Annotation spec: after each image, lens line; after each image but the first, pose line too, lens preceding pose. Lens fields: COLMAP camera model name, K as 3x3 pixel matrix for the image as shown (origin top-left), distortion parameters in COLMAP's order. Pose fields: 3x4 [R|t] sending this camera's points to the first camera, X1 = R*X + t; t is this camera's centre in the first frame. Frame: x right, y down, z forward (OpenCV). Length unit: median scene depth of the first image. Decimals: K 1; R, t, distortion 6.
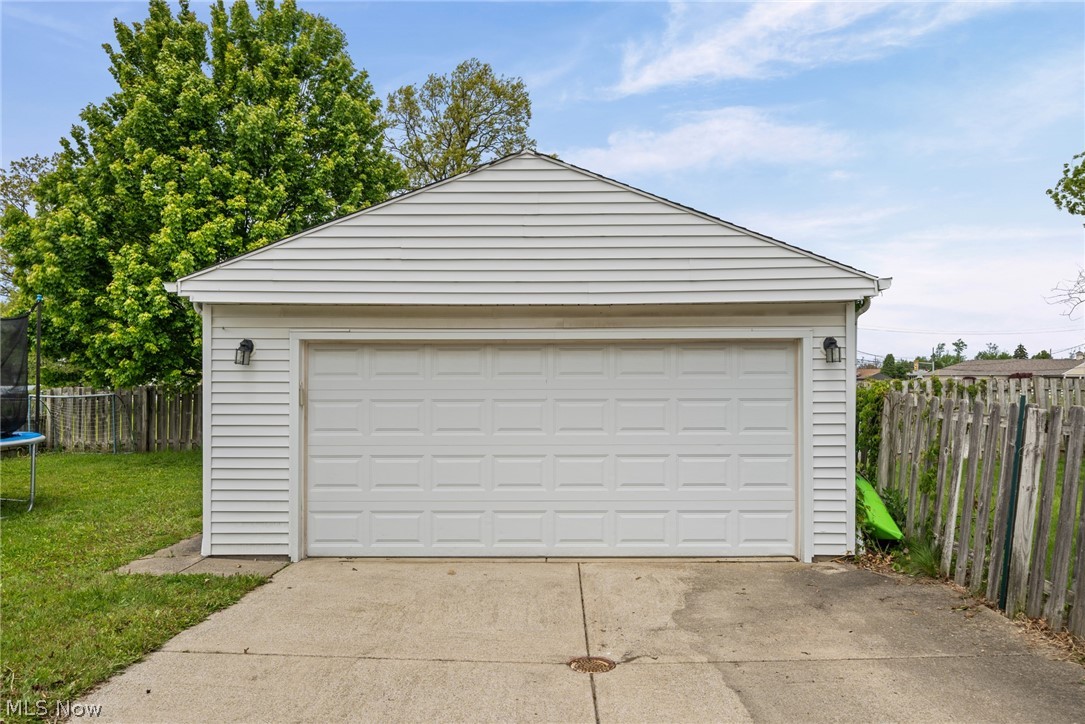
lens RADIAL K [[744.3, 0, 542.5], [0, 744.3, 362.0], [0, 0, 1]] dist [0.004256, 0.001395]
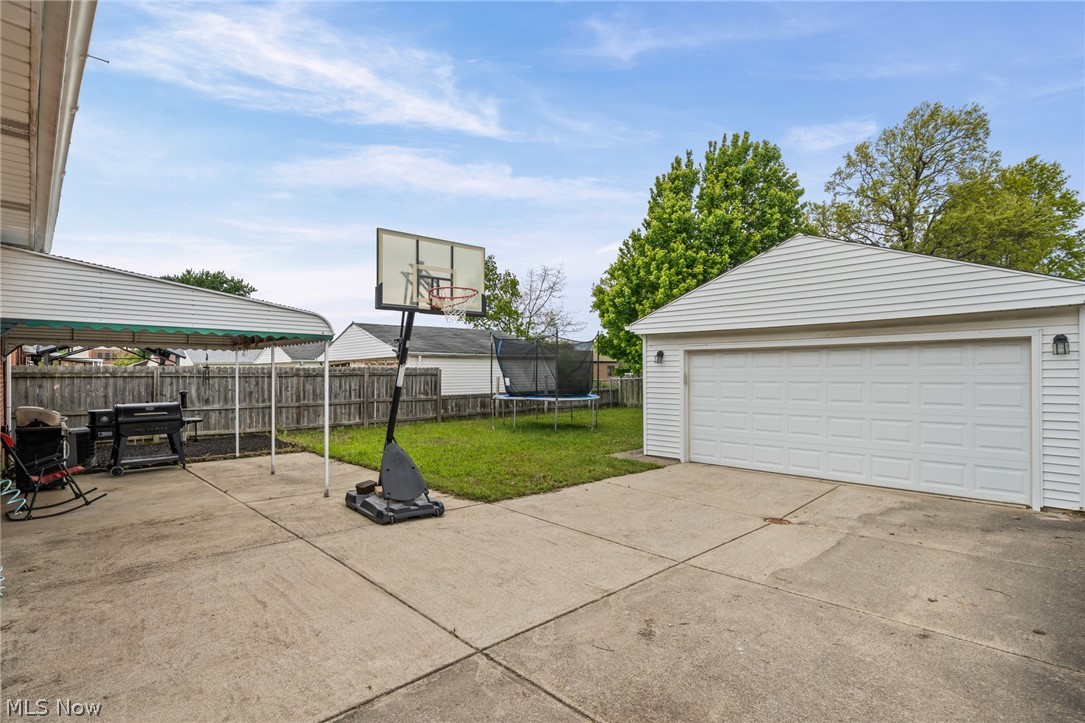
lens RADIAL K [[514.0, 0, 542.5], [0, 514.0, 361.5], [0, 0, 1]] dist [0.003327, 0.000594]
pose [[0.701834, -0.017906, -0.712116, 0.382994], [0.024077, 0.999709, -0.001408, -0.007164], [0.711934, -0.016157, 0.702061, -0.218371]]
